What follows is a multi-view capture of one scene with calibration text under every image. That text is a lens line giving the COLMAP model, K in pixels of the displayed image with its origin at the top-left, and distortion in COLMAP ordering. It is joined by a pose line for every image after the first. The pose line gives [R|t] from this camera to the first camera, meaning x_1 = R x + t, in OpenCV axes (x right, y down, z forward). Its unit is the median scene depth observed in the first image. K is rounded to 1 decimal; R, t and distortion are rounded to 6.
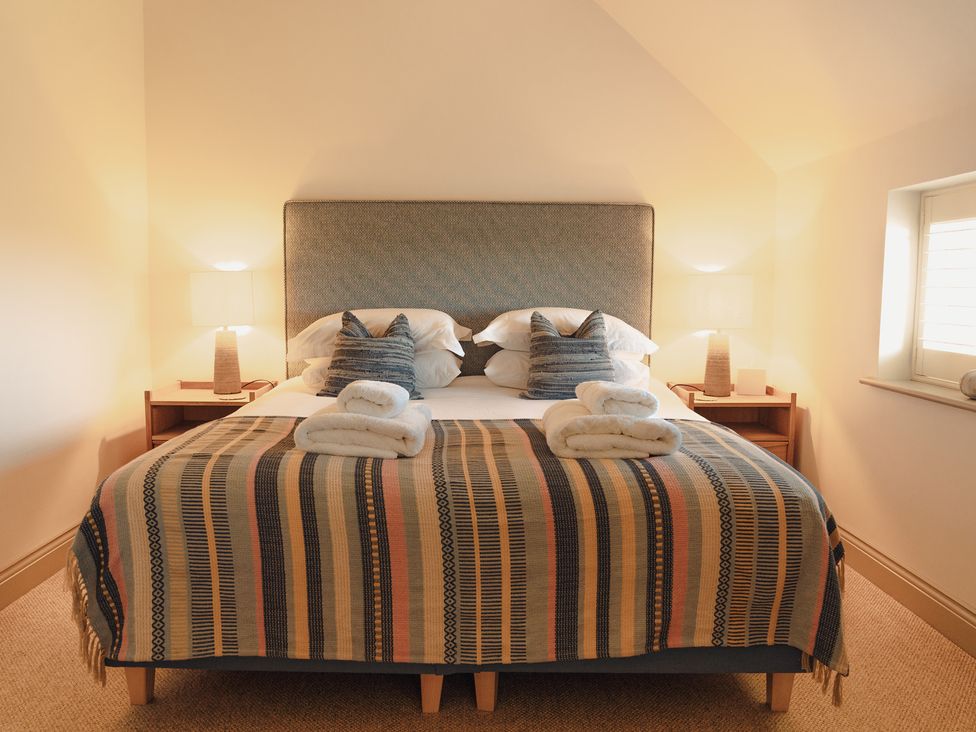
lens RADIAL K [[765.6, 0, 488.0], [0, 765.6, 366.0], [0, 0, 1]] dist [-0.054460, 0.010260]
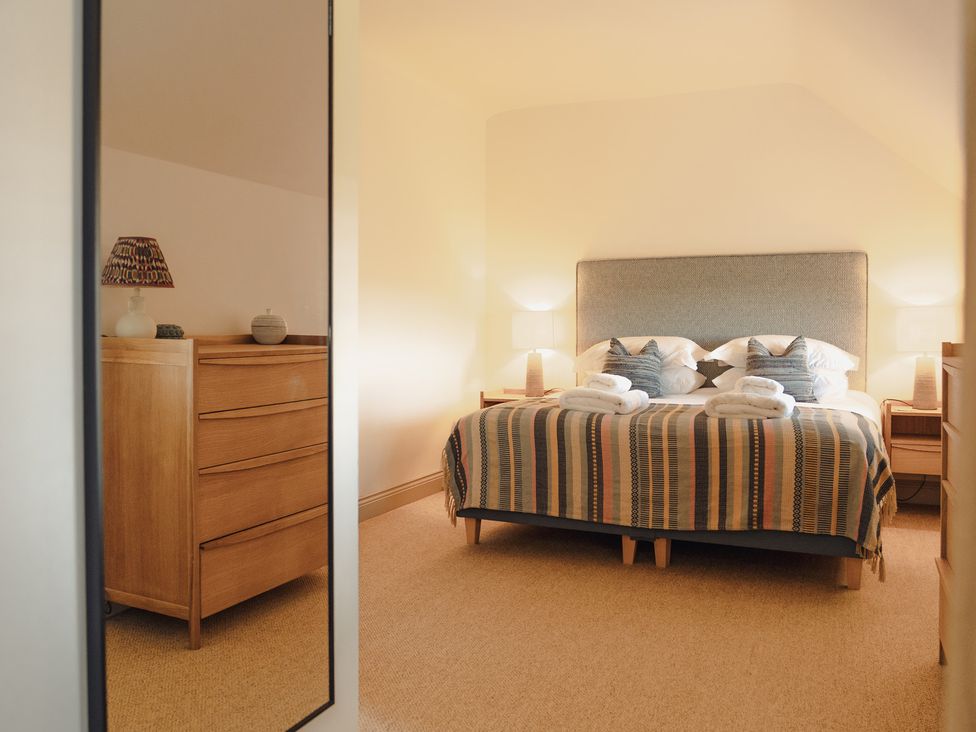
lens RADIAL K [[765.6, 0, 488.0], [0, 765.6, 366.0], [0, 0, 1]] dist [-0.054460, 0.010260]
pose [[0.915081, 0.011450, -0.403108, 0.351359], [-0.033450, 0.998307, -0.047578, 0.113959], [0.401881, 0.057021, 0.913915, -0.787272]]
